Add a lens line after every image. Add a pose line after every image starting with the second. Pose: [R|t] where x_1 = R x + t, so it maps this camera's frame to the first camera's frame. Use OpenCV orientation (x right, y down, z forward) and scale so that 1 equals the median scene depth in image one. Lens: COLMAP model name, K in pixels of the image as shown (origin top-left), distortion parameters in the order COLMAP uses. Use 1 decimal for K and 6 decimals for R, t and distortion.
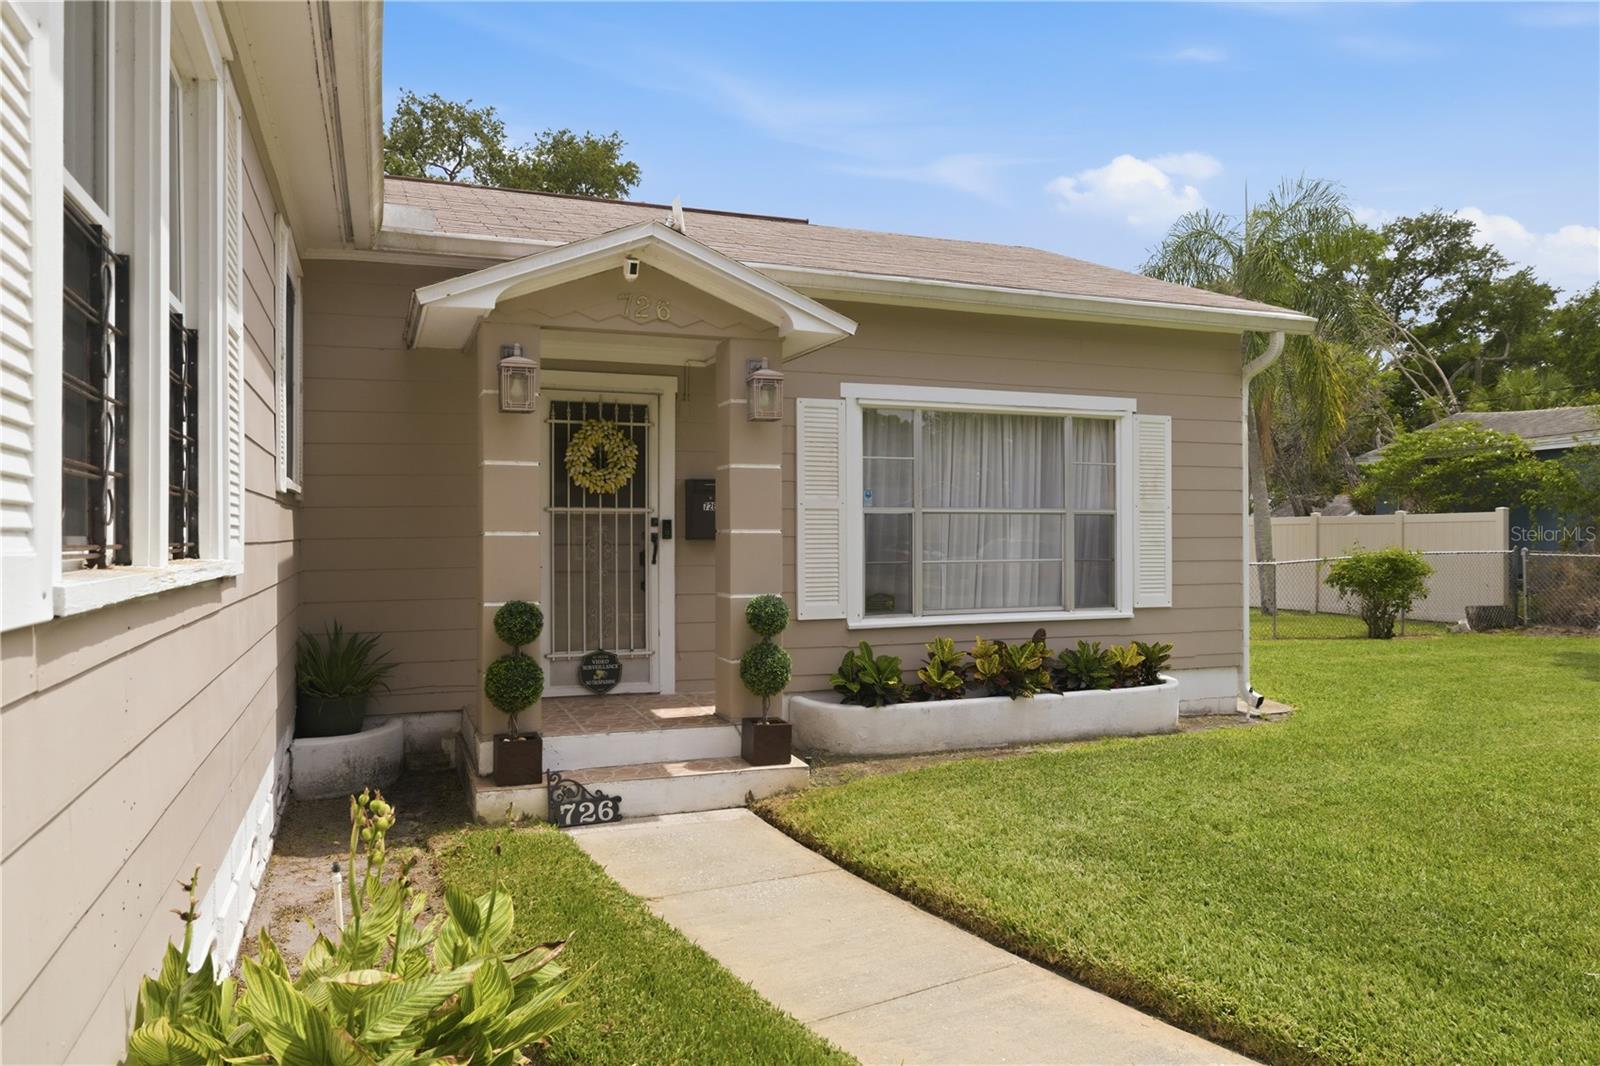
lens RADIAL K [[1097.5, 0, 800.0], [0, 1097.5, 533.0], [0, 0, 1]] dist [-0.000173, 0.004970]
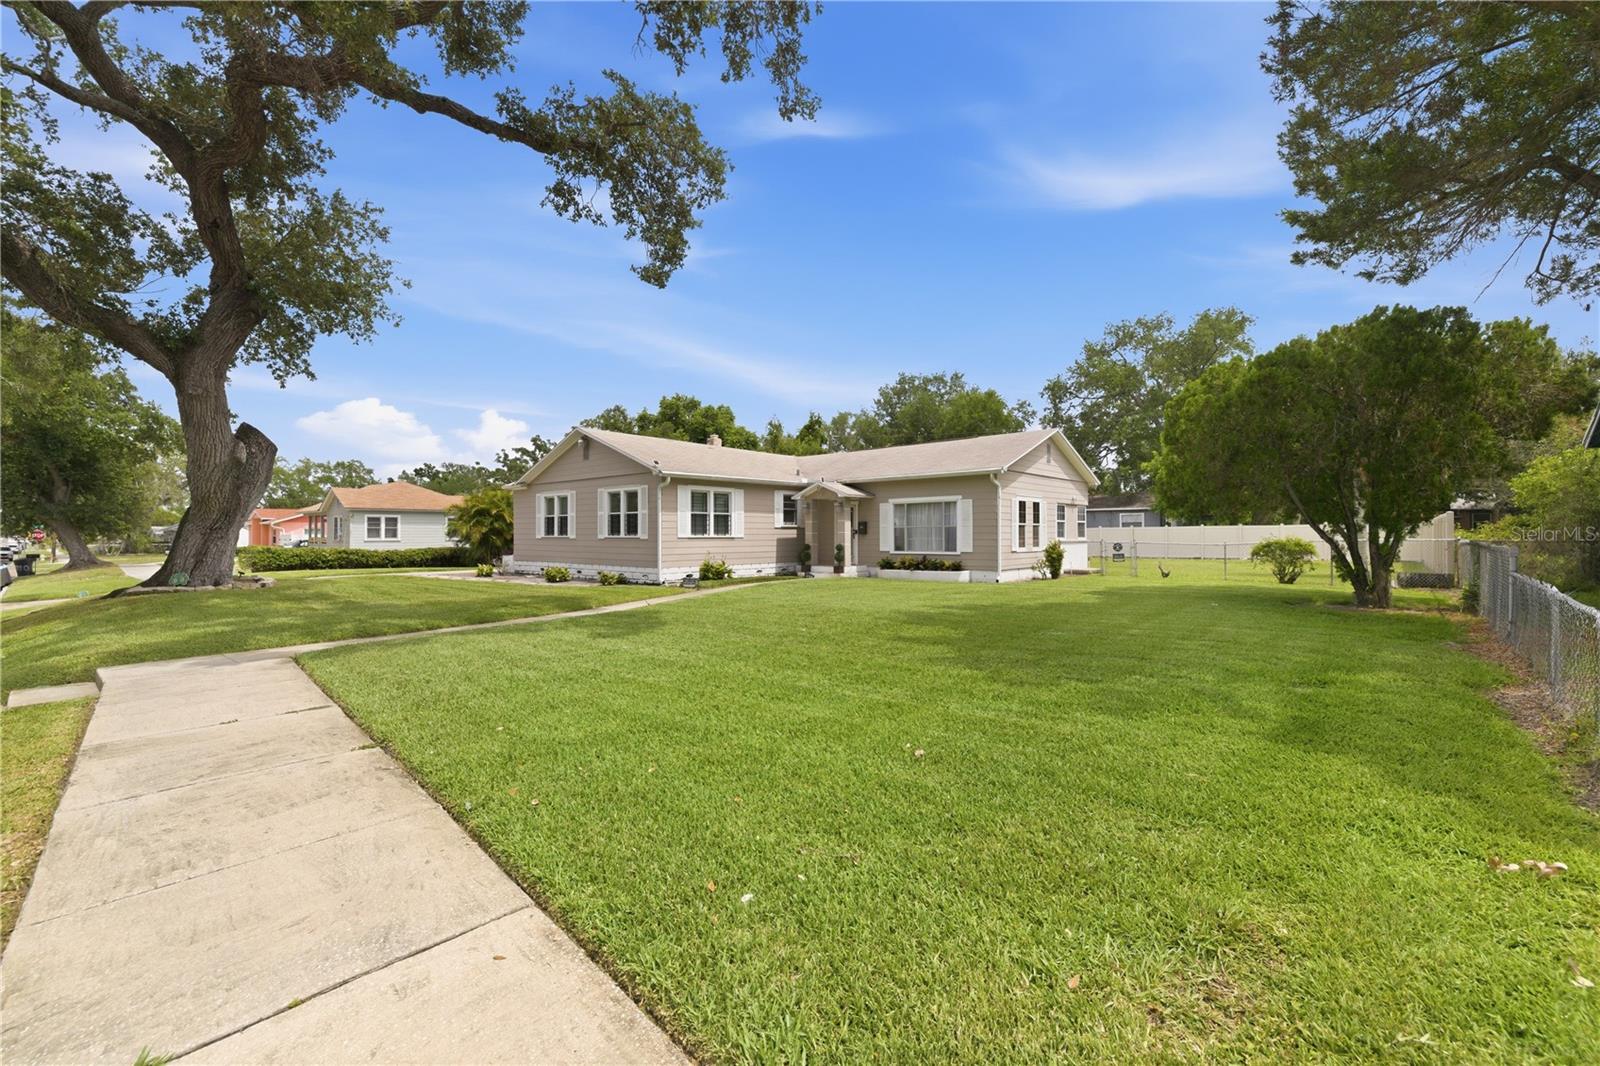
lens RADIAL K [[679.6, 0, 802.0], [0, 679.6, 527.8], [0, 0, 1]] dist [0.002130, -0.000233]
pose [[0.459332, -0.009760, -0.888211, 0.619470], [0.006281, 0.999950, -0.007740, 0.000296], [0.888243, -0.002024, 0.459370, -0.157987]]
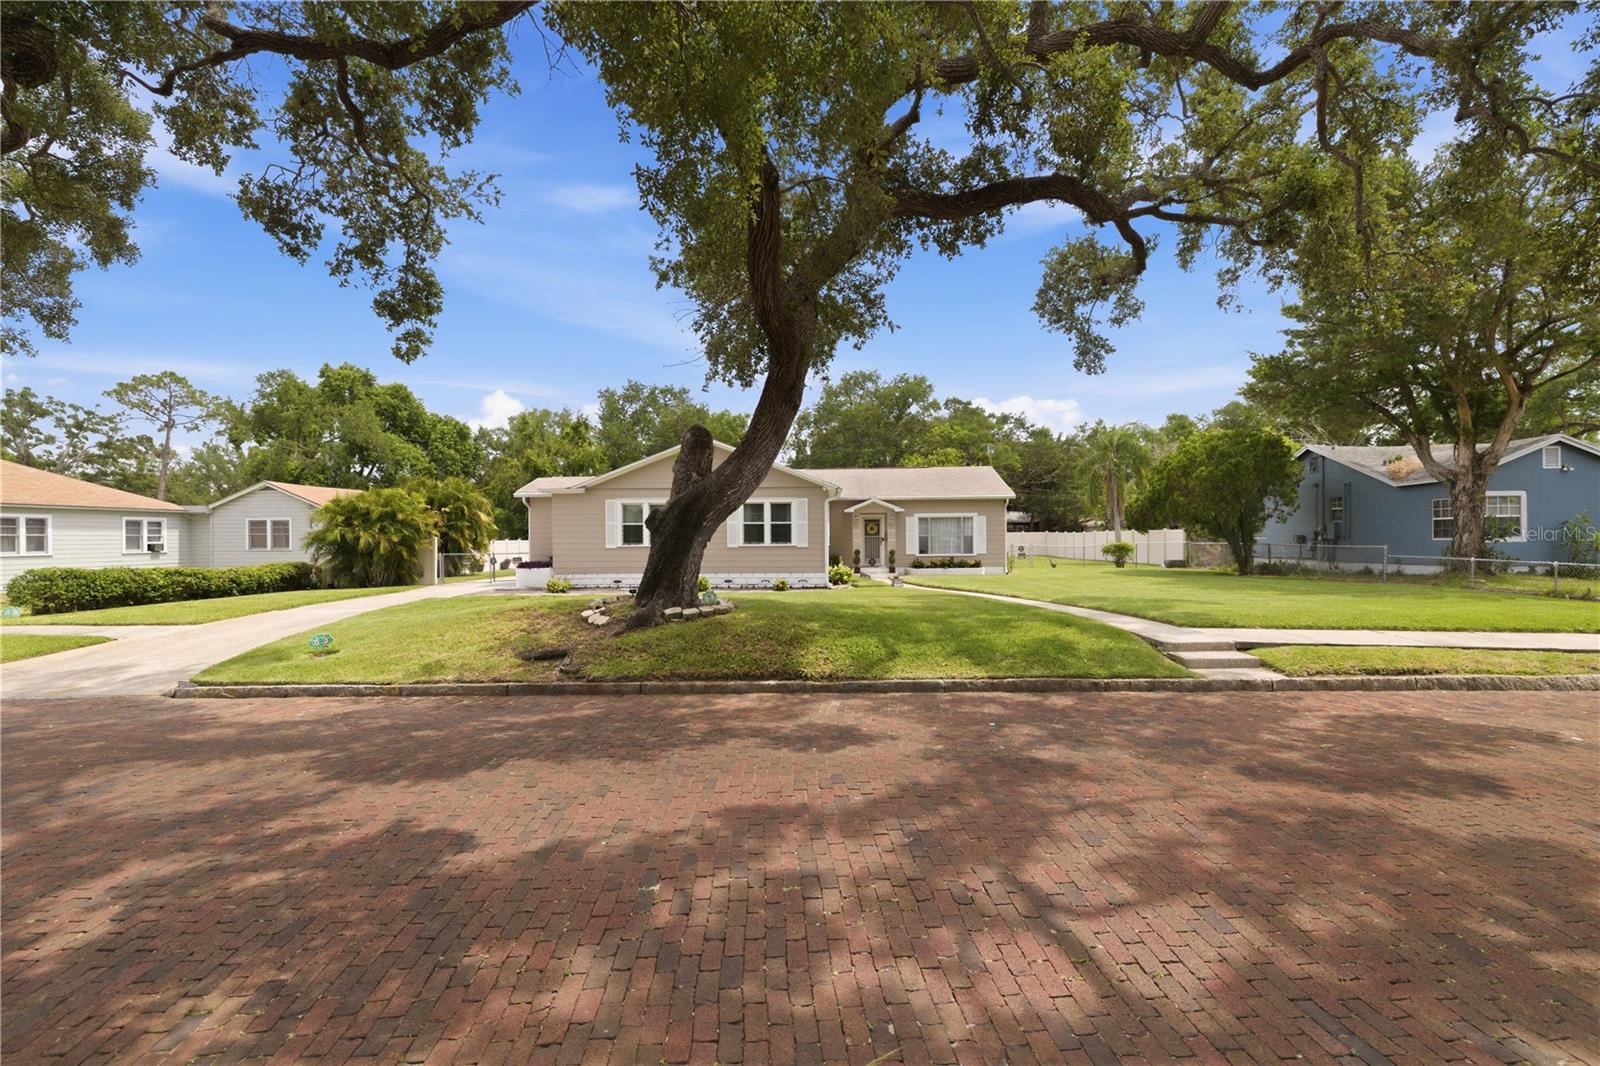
lens RADIAL K [[665.4, 0, 800.0], [0, 665.4, 533.0], [0, 0, 1]] dist [0.001113, -0.000041]
pose [[0.914599, -0.008374, -0.404276, 0.238308], [0.008121, 0.999964, -0.002340, -0.008426], [0.404282, -0.001143, 0.914634, -0.646410]]
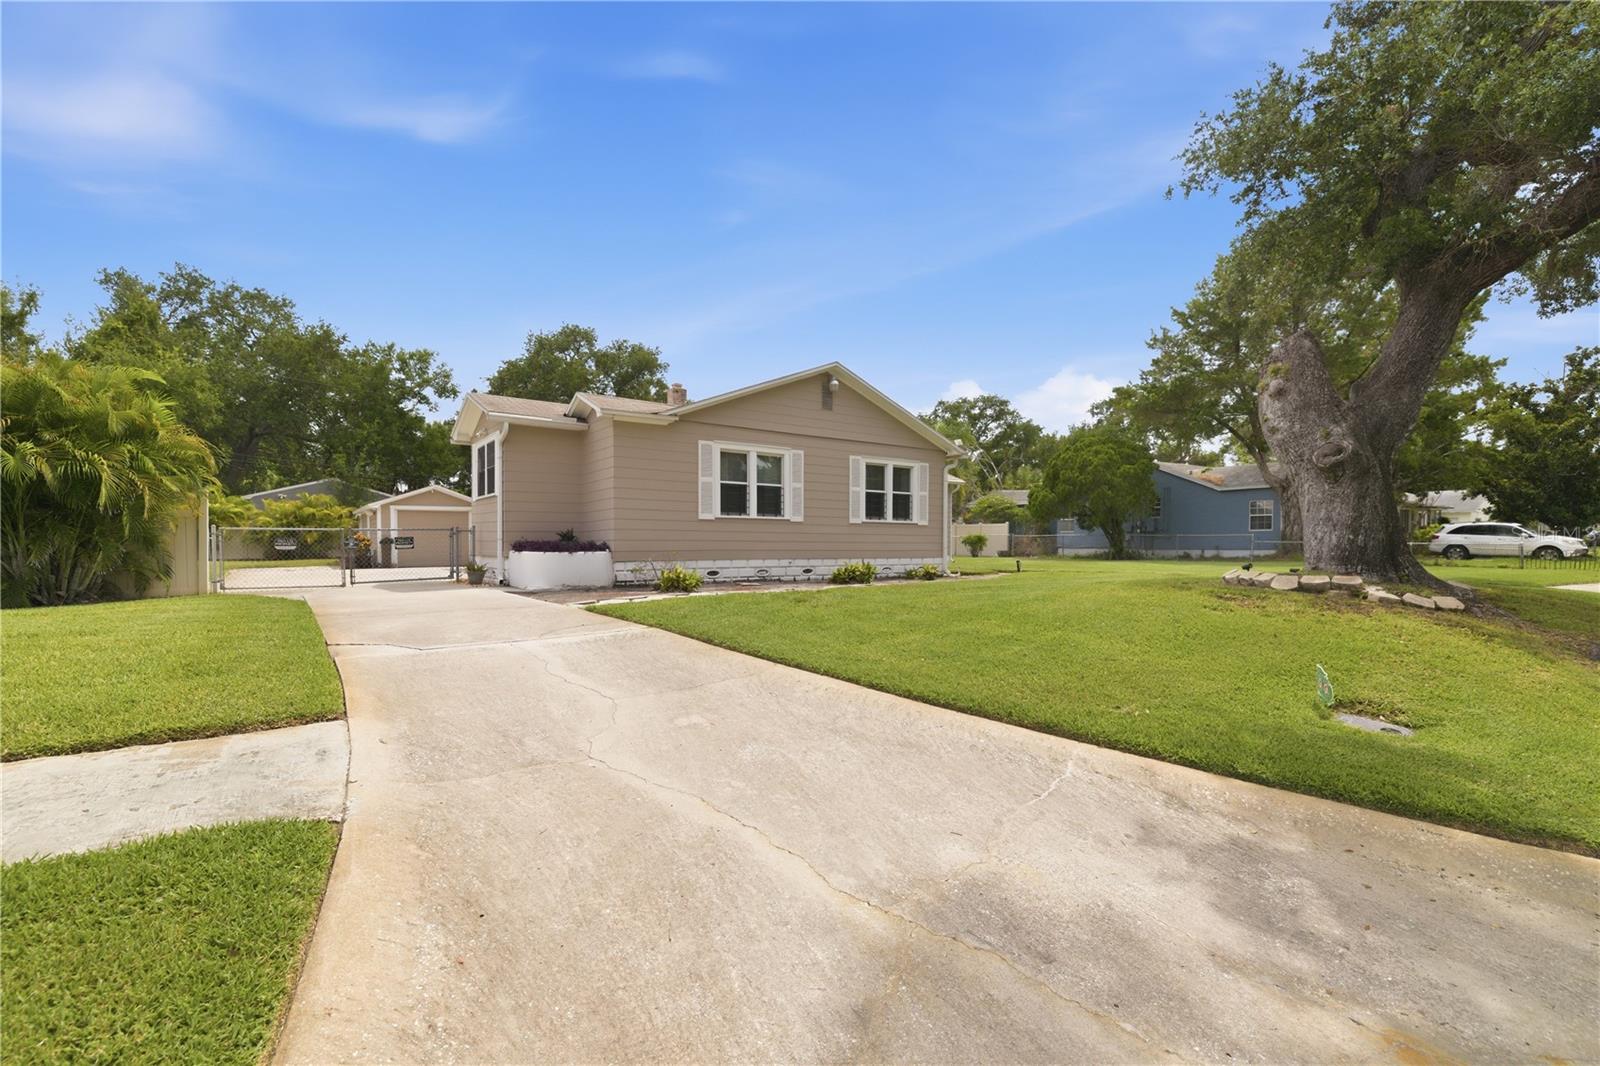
lens RADIAL K [[685.2, 0, 805.8], [0, 685.2, 536.6], [0, 0, 1]] dist [-0.000114, -0.000014]
pose [[0.968174, 0.008834, 0.250121, -0.292563], [-0.009300, 0.999957, 0.000680, 0.015400], [-0.250104, -0.002985, 0.968214, -0.531255]]
